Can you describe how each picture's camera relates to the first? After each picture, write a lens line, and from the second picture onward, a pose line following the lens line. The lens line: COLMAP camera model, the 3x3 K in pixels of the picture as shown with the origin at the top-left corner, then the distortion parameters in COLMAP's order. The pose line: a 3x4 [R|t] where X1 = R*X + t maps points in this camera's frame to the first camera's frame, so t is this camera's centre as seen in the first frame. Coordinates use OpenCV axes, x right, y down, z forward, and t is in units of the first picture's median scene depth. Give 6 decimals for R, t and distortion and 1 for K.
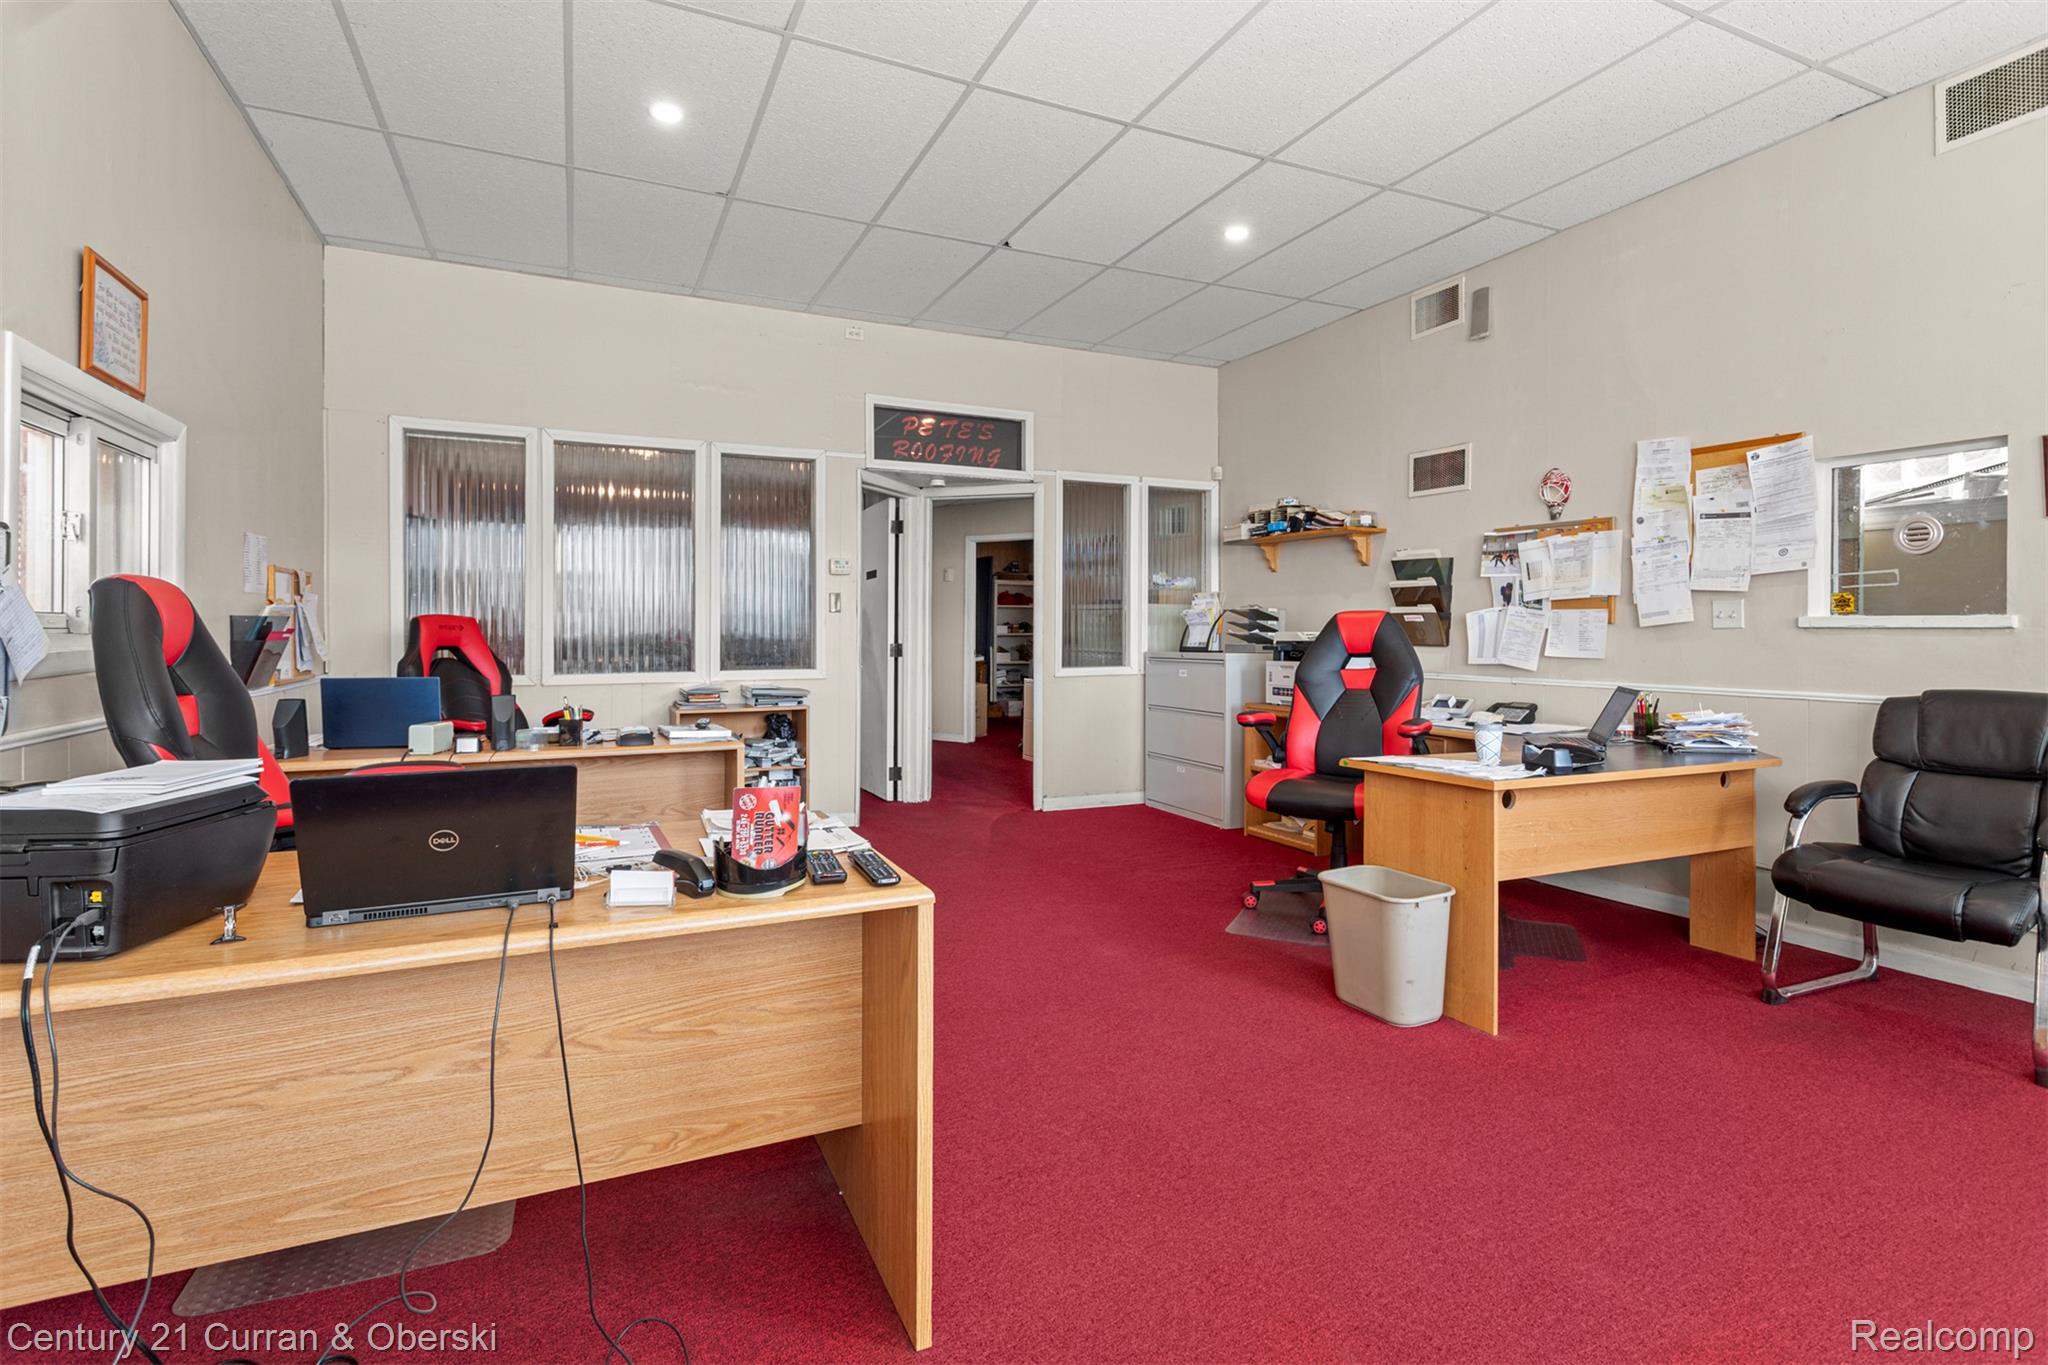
lens RADIAL K [[972.3, 0, 1024.5], [0, 972.3, 654.3], [0, 0, 1]] dist [0.001487, 0.000077]
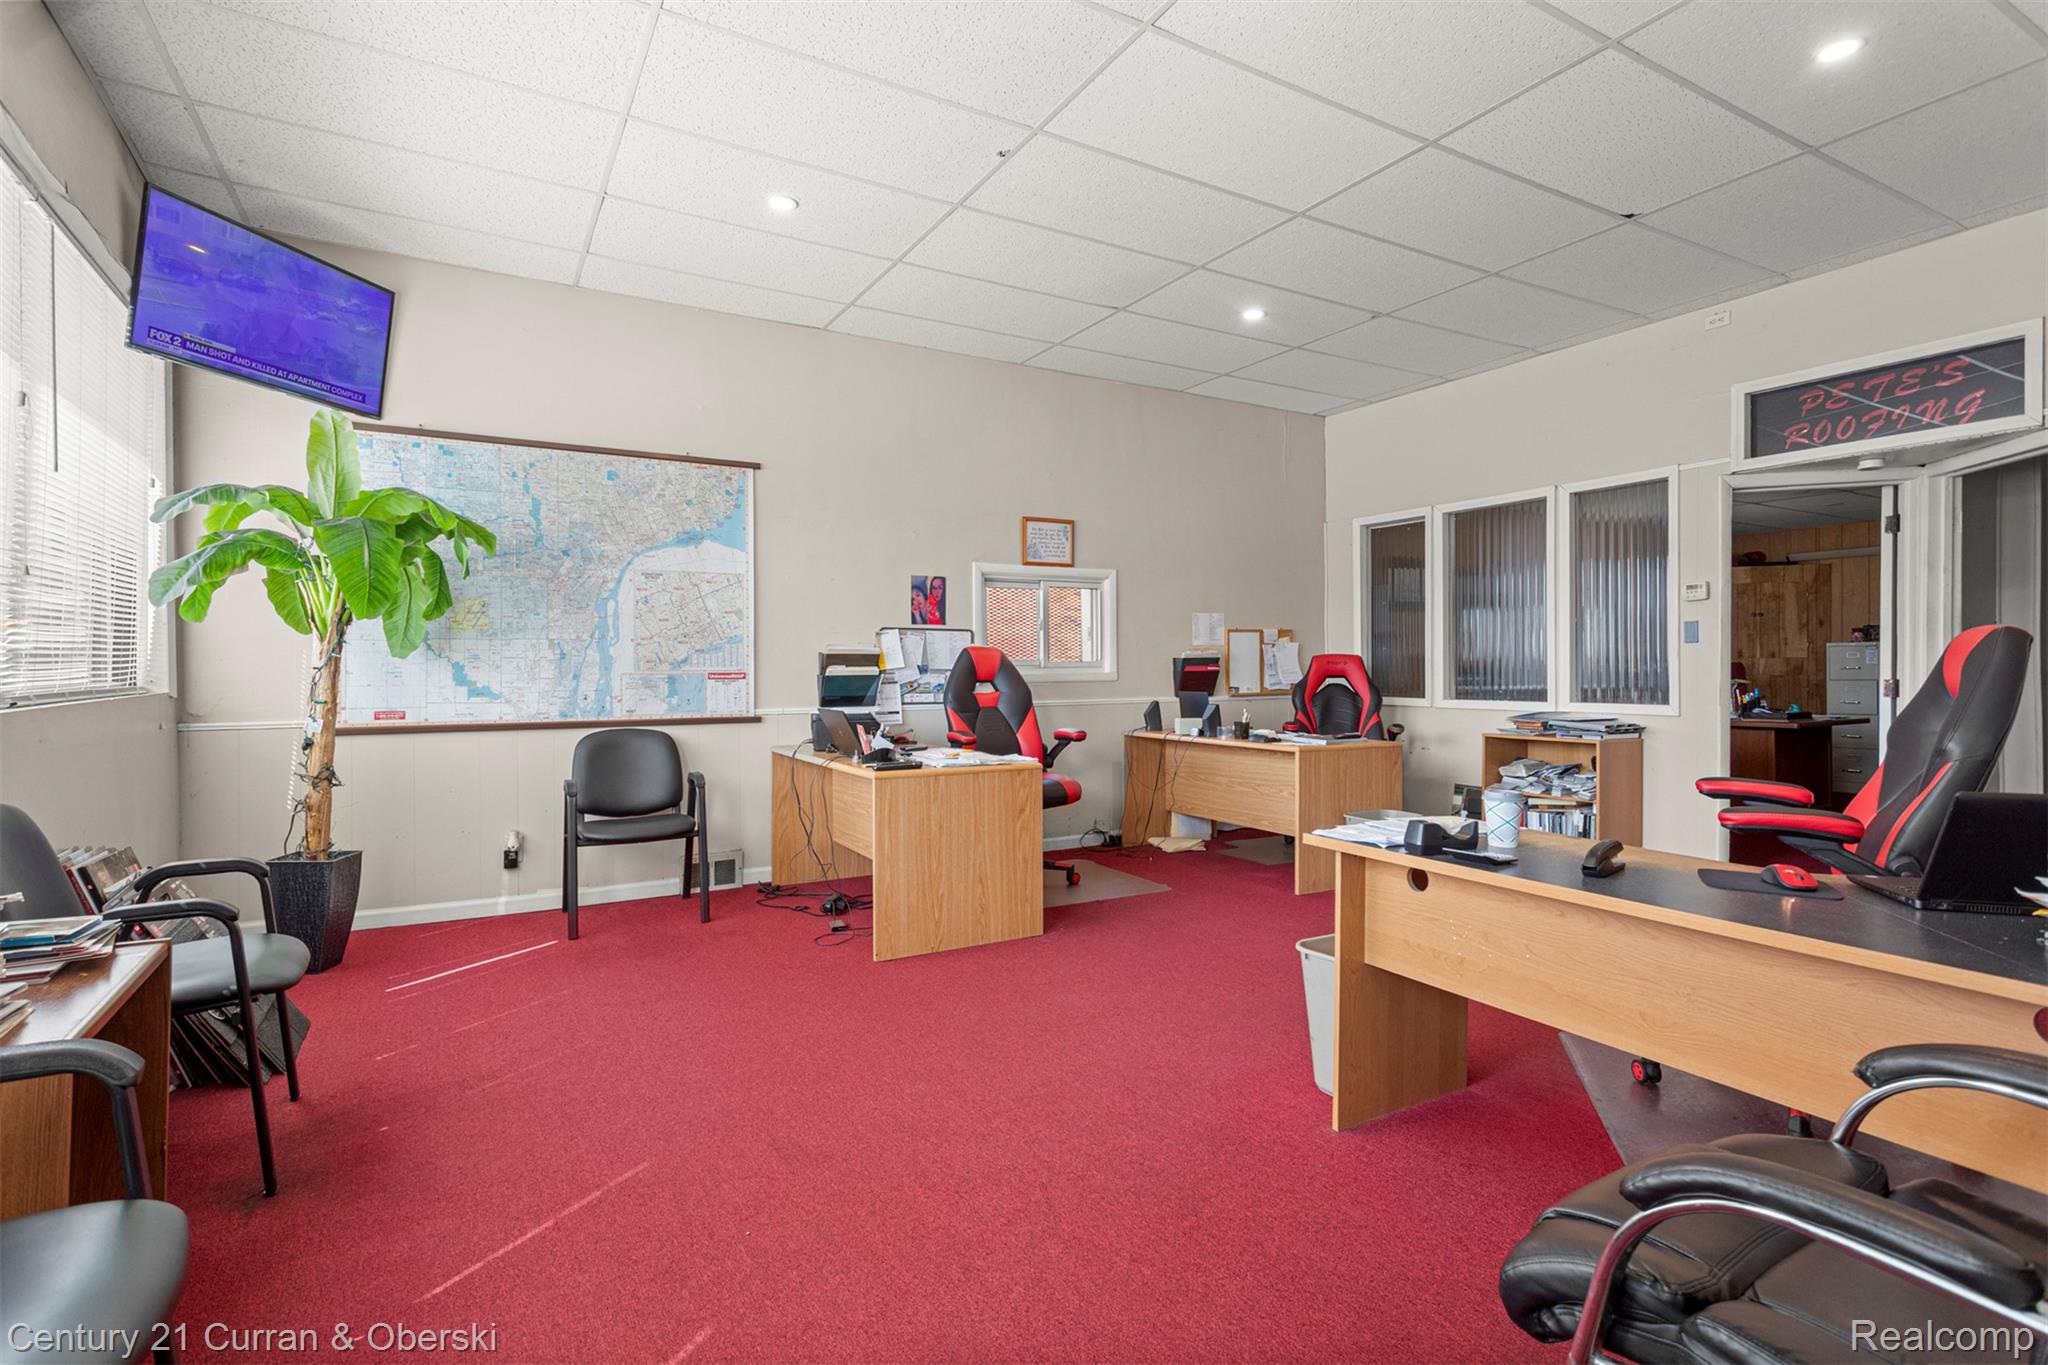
lens RADIAL K [[971.7, 0, 1028.4], [0, 971.7, 691.3], [0, 0, 1]] dist [0.003831, 0.000458]
pose [[0.088750, 0.027636, -0.995670, 0.675601], [-0.019867, 0.999465, 0.025970, -0.009909], [0.995856, 0.017476, 0.089251, 0.328463]]
